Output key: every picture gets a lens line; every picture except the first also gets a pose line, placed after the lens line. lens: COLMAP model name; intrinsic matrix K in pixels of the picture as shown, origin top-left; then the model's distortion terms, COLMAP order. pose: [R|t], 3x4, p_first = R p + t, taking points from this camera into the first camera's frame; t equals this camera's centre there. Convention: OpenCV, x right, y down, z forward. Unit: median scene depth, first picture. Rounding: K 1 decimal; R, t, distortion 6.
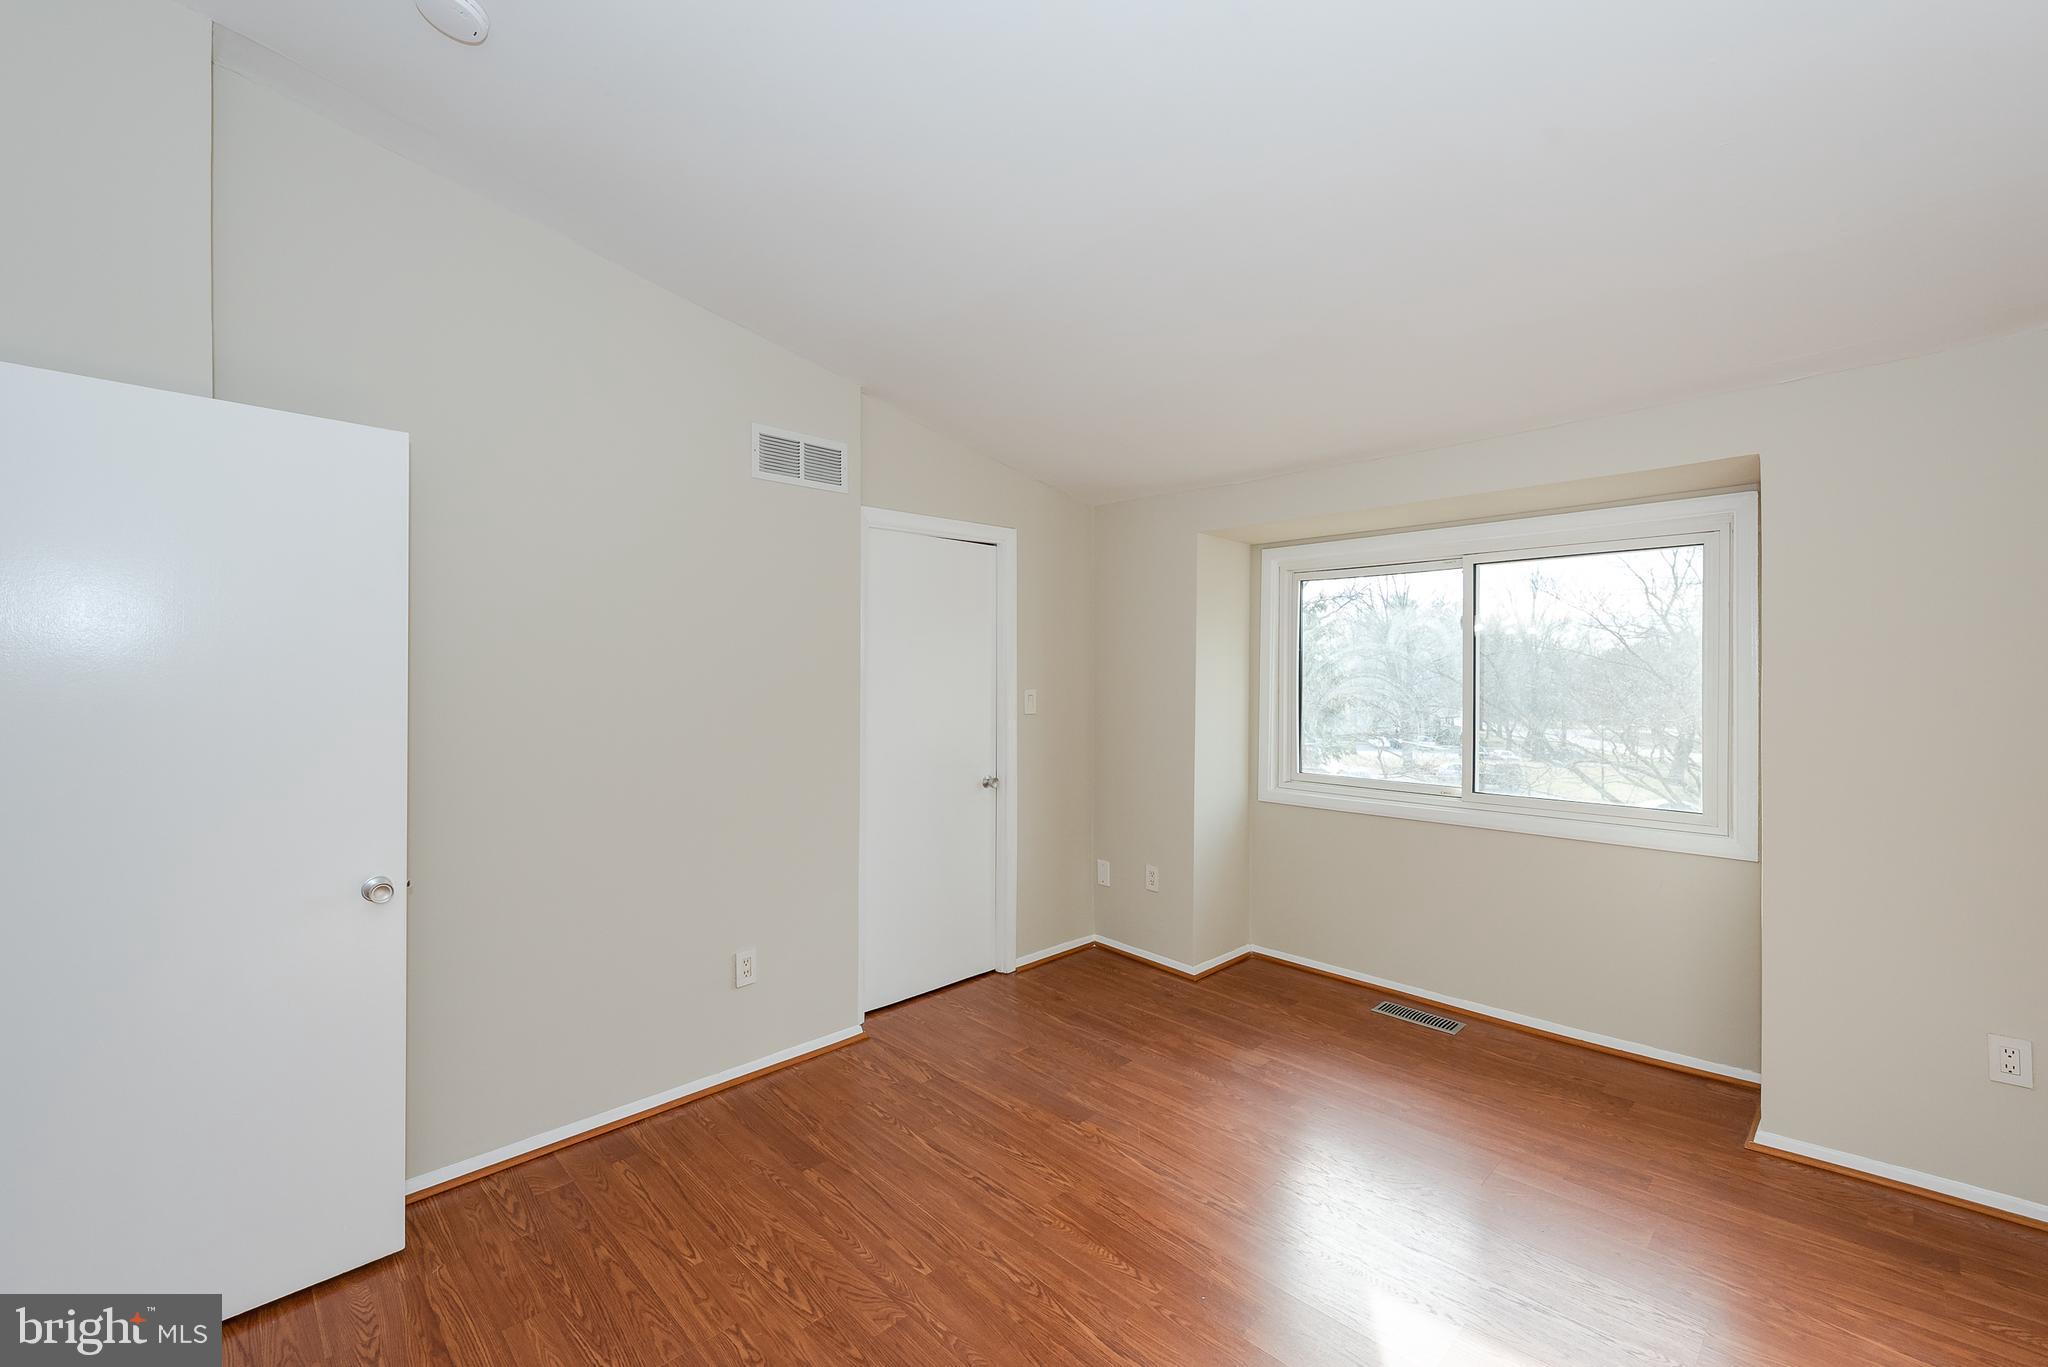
lens RADIAL K [[870.6, 0, 1024.0], [0, 870.6, 683.5], [0, 0, 1]] dist [0.008860, -0.000331]
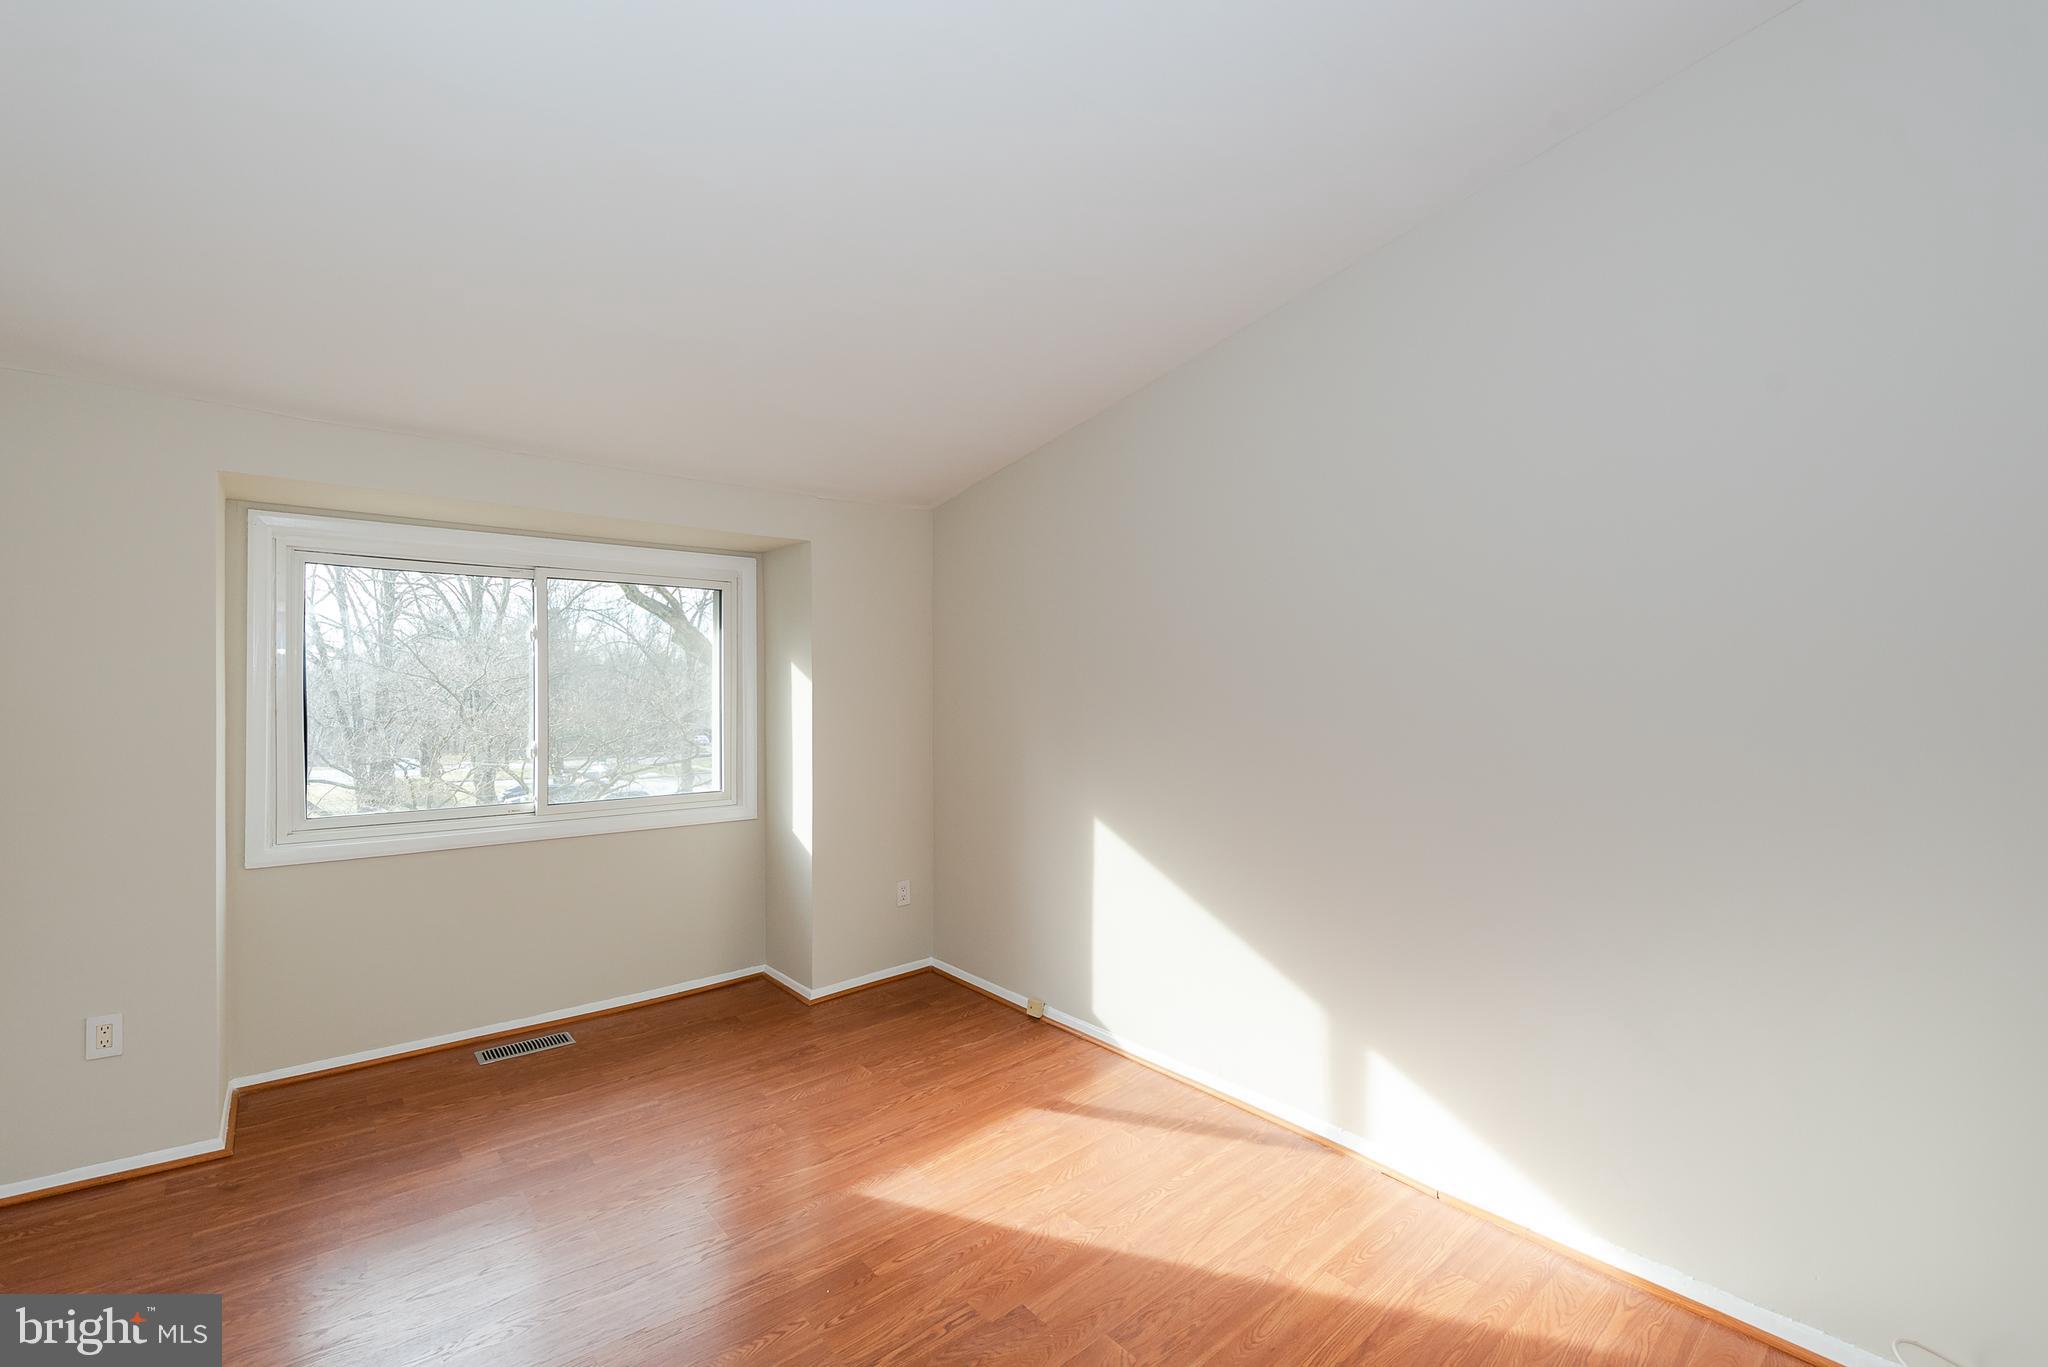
lens RADIAL K [[870.6, 0, 1024.0], [0, 870.6, 683.5], [0, 0, 1]] dist [0.008860, -0.000331]
pose [[0.062174, -0.000812, 0.998065, -0.464521], [0.001383, 0.999999, 0.000727, -0.015678], [-0.998064, 0.001335, 0.062175, 0.392371]]
